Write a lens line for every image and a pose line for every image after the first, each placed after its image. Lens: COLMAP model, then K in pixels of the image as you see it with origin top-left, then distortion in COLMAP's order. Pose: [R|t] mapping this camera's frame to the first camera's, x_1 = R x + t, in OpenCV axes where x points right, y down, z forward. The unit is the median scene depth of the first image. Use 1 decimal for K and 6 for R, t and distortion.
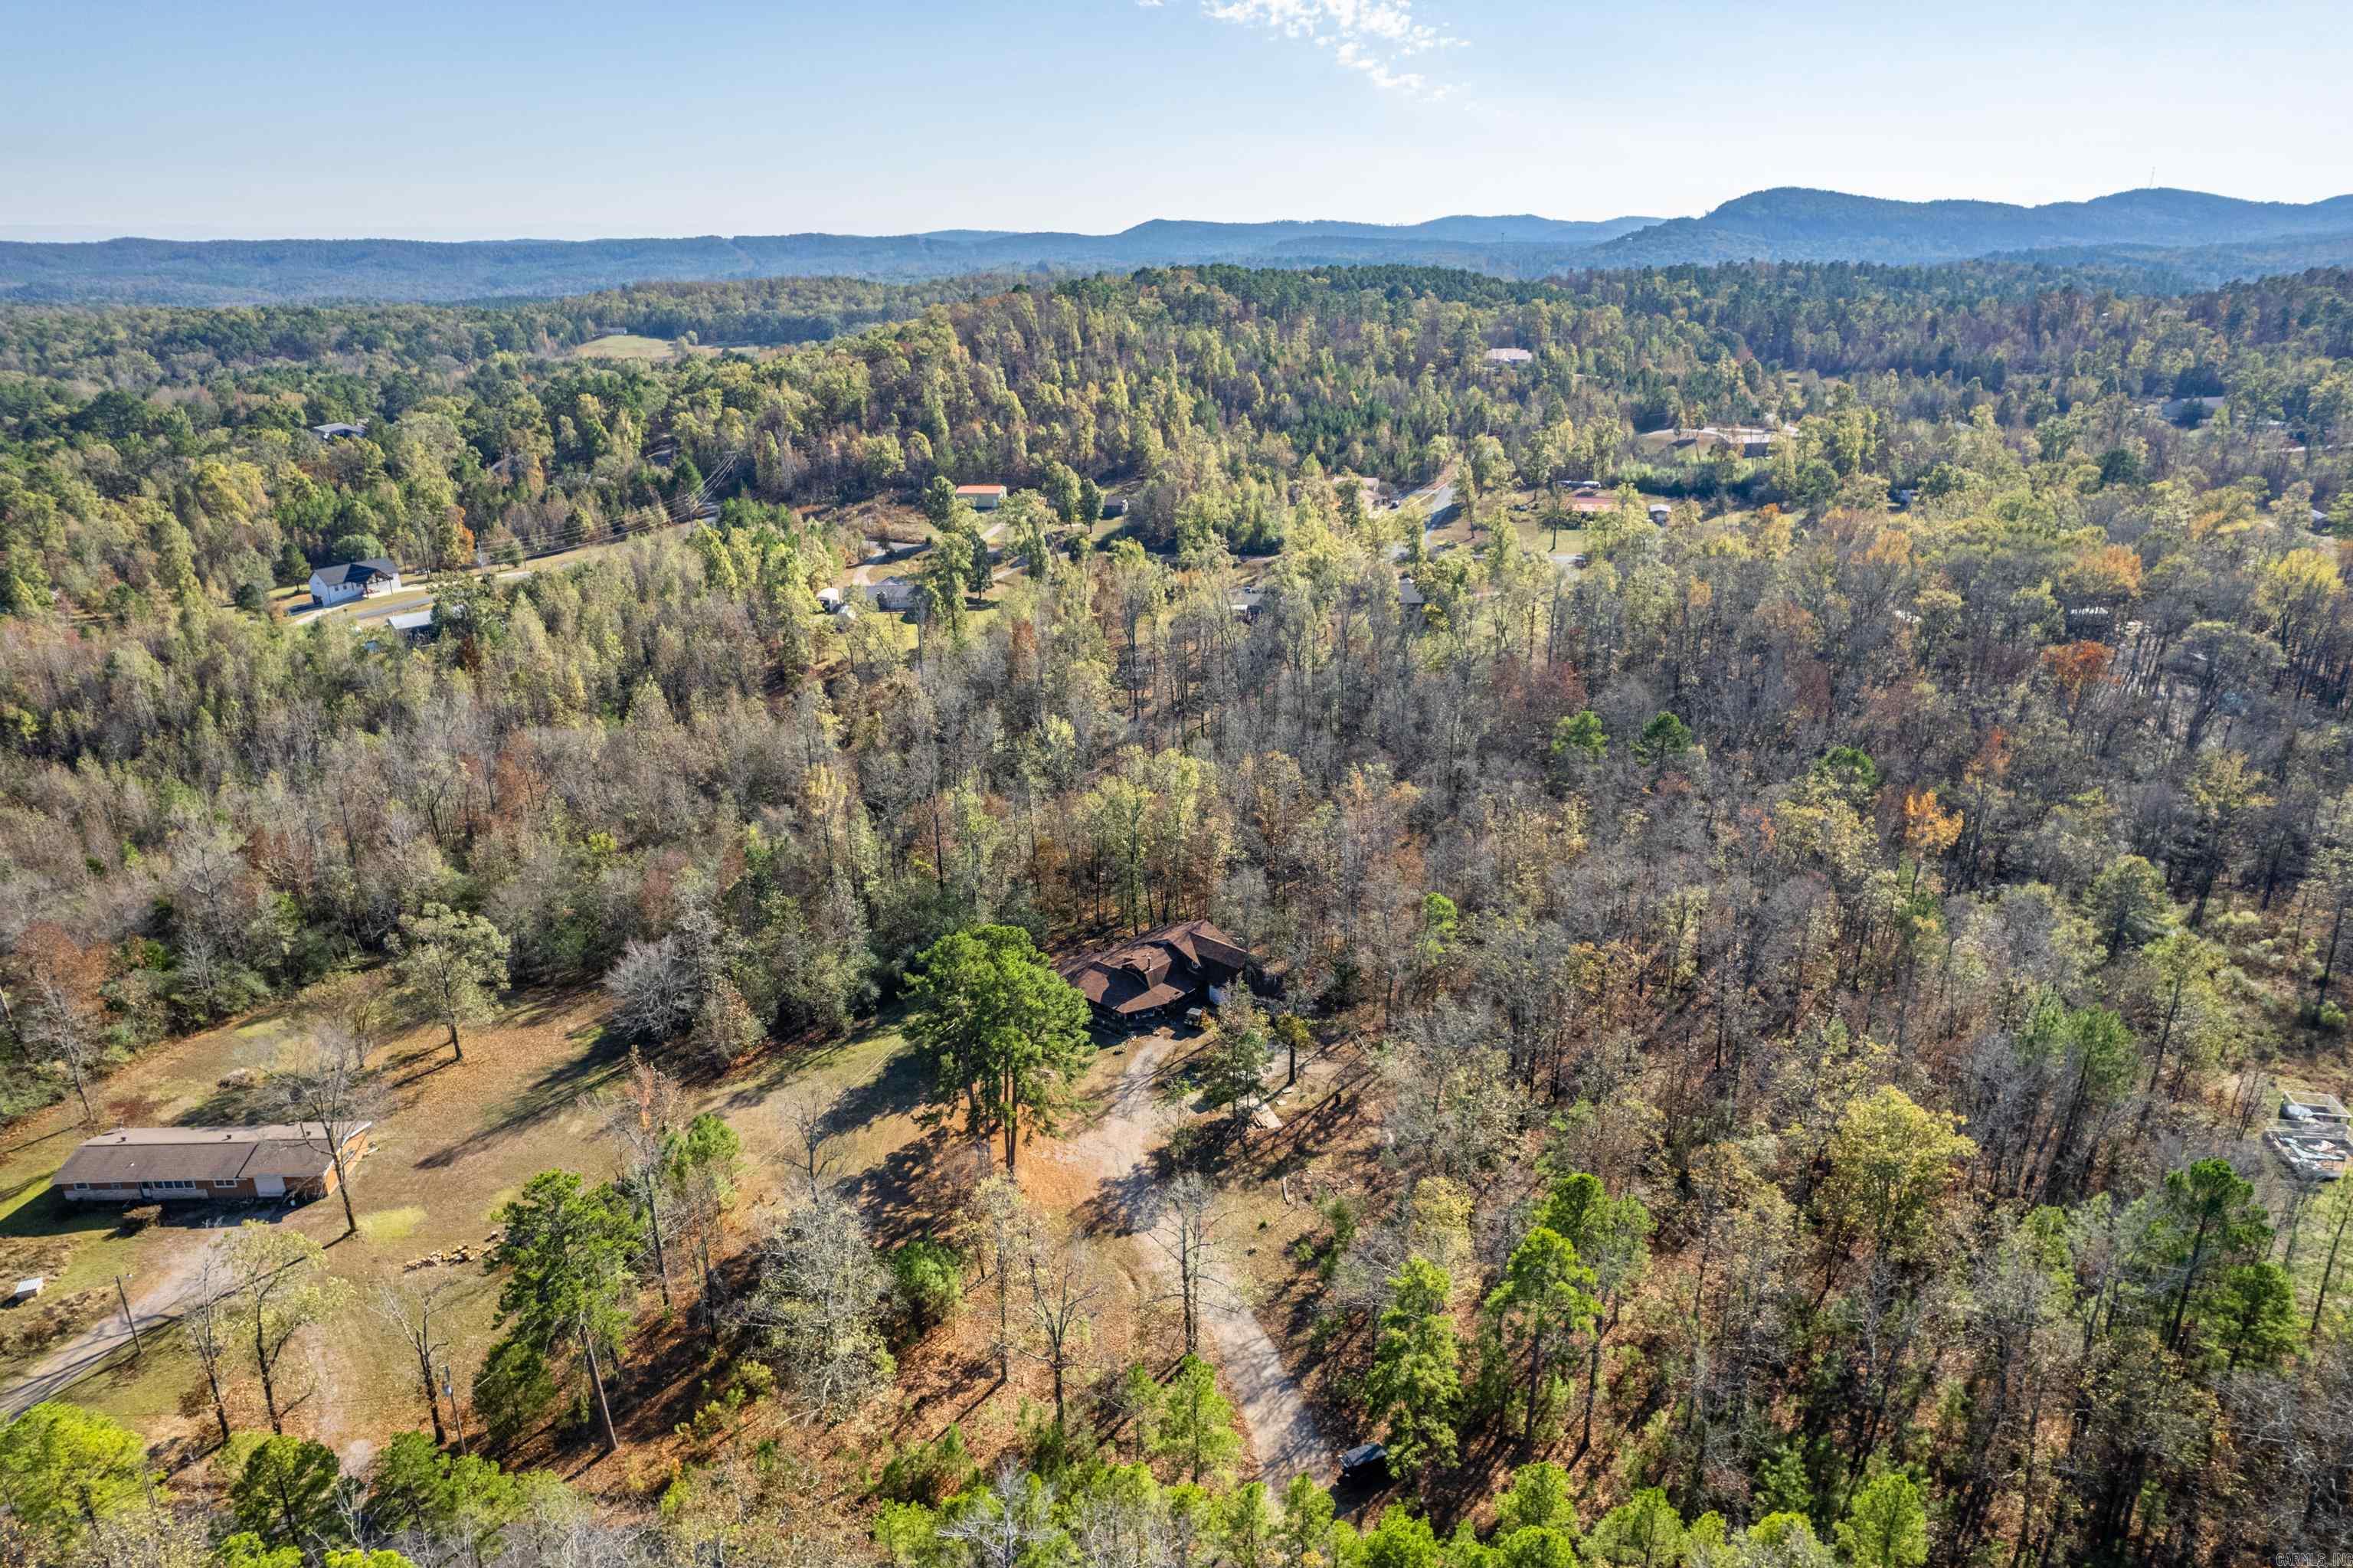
lens RADIAL K [[1531.6, 0, 1186.1], [0, 1531.6, 779.4], [0, 0, 1]] dist [-0.054219, 0.051487]
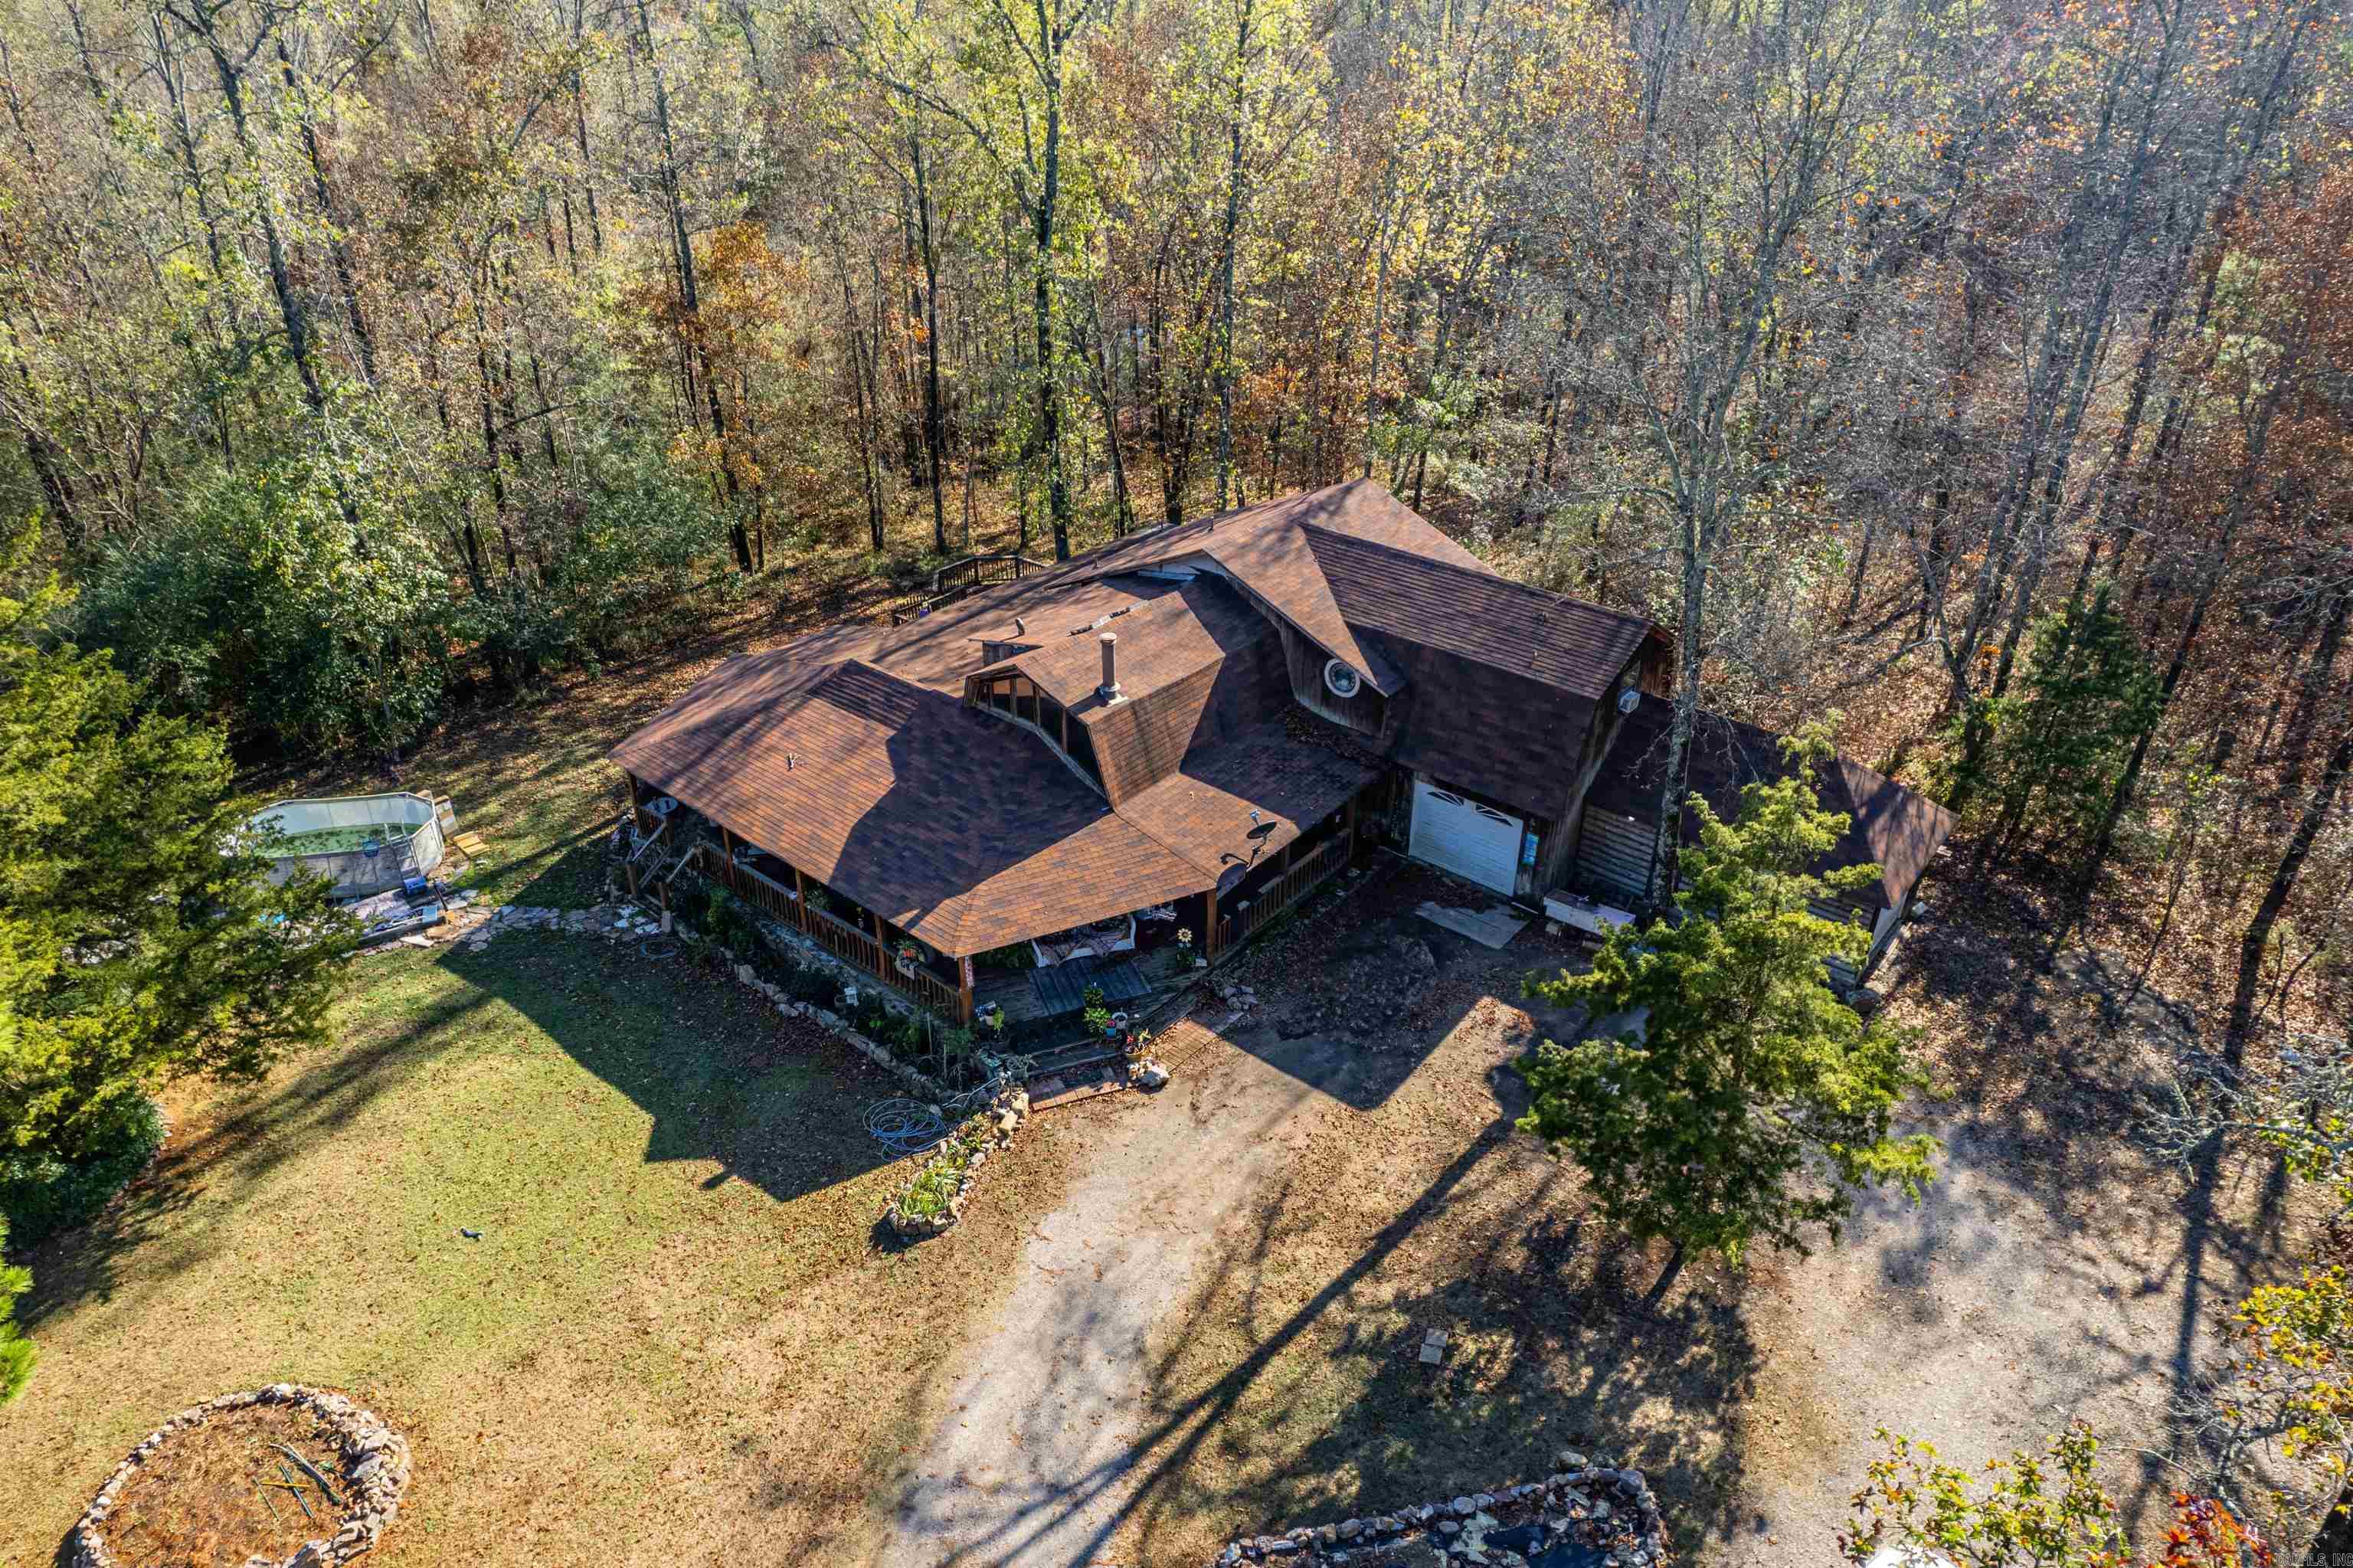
lens RADIAL K [[1531.6, 0, 1177.2], [0, 1531.6, 783.7], [0, 0, 1]] dist [-0.054219, 0.051487]
pose [[0.999985, 0.005426, -0.001120, -0.015216], [-0.005176, 0.987040, 0.160393, 0.102663], [0.001976, -0.160385, 0.987053, 0.803052]]
